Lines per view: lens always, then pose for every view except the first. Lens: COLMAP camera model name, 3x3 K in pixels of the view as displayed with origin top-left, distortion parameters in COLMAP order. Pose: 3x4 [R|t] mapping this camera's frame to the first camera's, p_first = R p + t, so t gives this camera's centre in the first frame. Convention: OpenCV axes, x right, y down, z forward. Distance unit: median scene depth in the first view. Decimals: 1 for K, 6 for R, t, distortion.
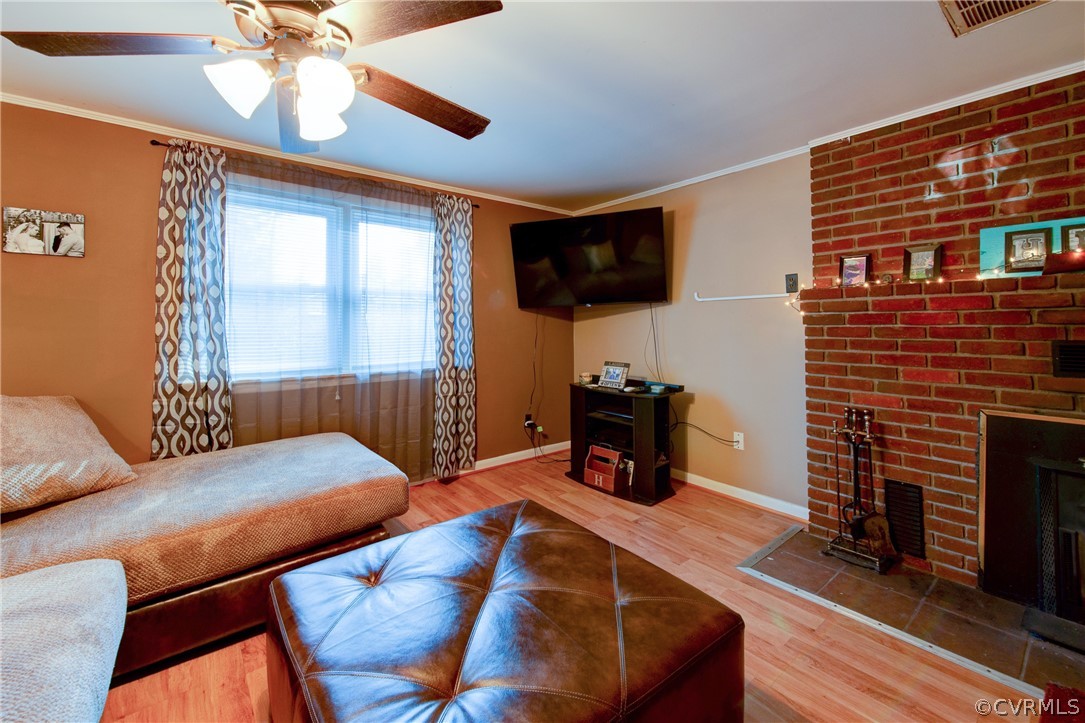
lens RADIAL K [[444.5, 0, 539.3], [0, 444.5, 316.9], [0, 0, 1]] dist [0.004682, -0.001478]
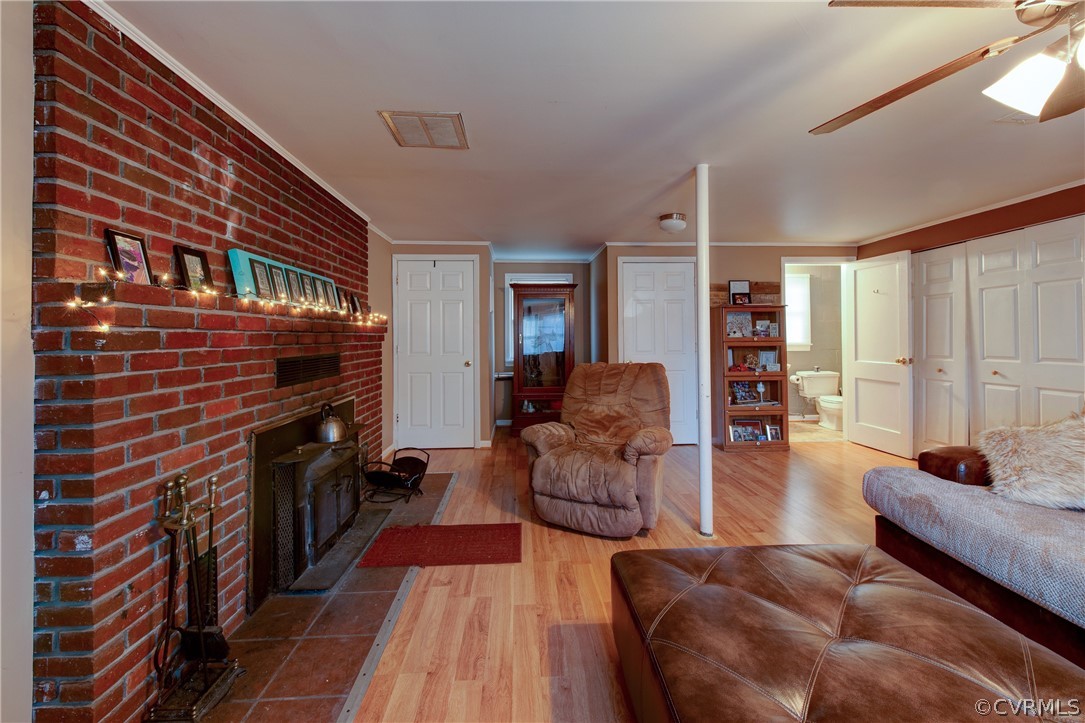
lens RADIAL K [[444.5, 0, 546.2], [0, 444.5, 331.3], [0, 0, 1]] dist [0.004682, -0.001478]
pose [[-0.814609, 0.018893, 0.579703, -0.104086], [0.002313, 0.999567, -0.029325, 0.012238], [-0.580006, -0.022548, -0.814300, 1.186391]]
